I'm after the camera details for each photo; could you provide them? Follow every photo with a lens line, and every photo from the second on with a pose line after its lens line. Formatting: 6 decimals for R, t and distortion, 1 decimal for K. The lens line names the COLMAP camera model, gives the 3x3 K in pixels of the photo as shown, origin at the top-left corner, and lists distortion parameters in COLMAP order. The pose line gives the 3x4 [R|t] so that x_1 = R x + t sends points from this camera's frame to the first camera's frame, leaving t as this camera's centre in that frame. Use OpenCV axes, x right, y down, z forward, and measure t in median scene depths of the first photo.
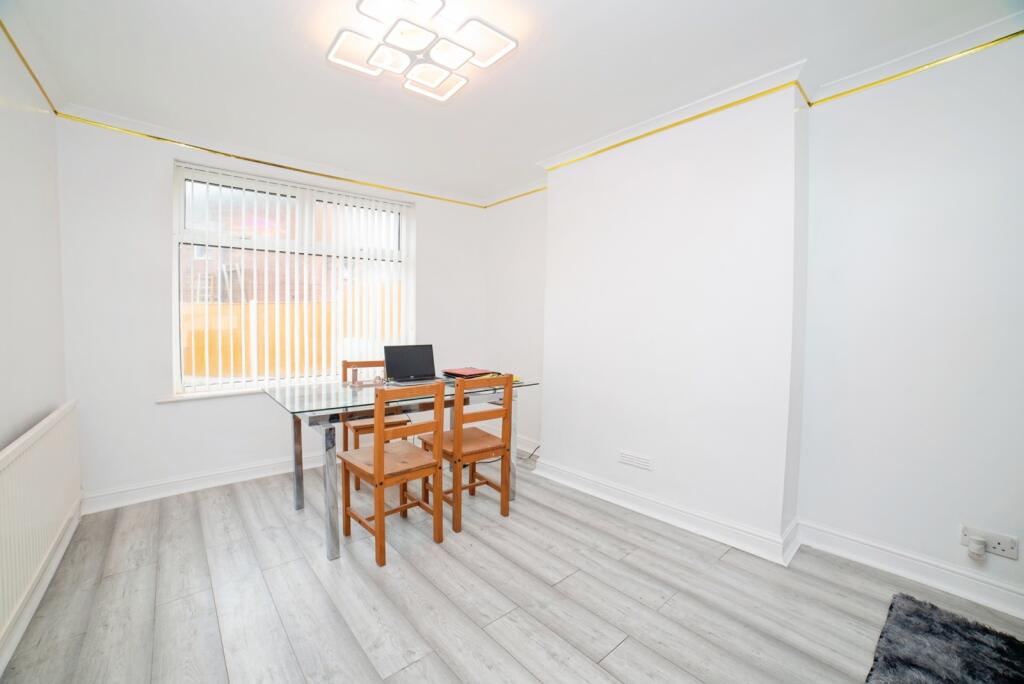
lens RADIAL K [[414.6, 0, 512.0], [0, 414.6, 342.0], [0, 0, 1]] dist [-0.101970, 0.035834]
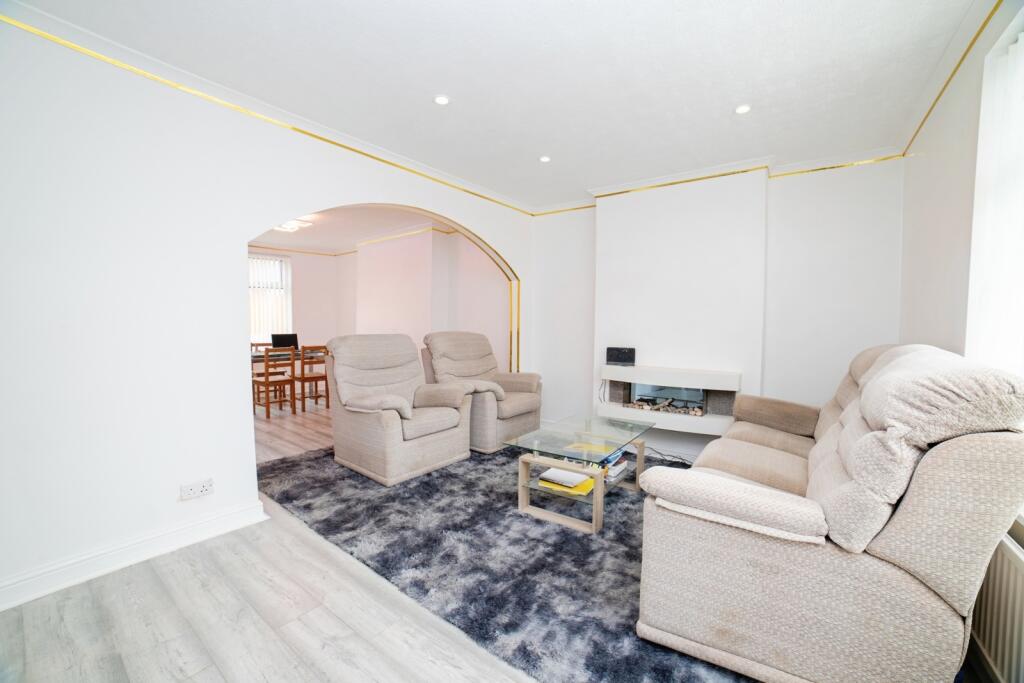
lens RADIAL K [[414.6, 0, 512.0], [0, 414.6, 341.5], [0, 0, 1]] dist [-0.101970, 0.035834]
pose [[0.978473, -0.013618, 0.205924, 0.449795], [0.009816, 0.999762, 0.019473, 0.014591], [-0.206140, -0.017032, 0.978374, -1.210674]]
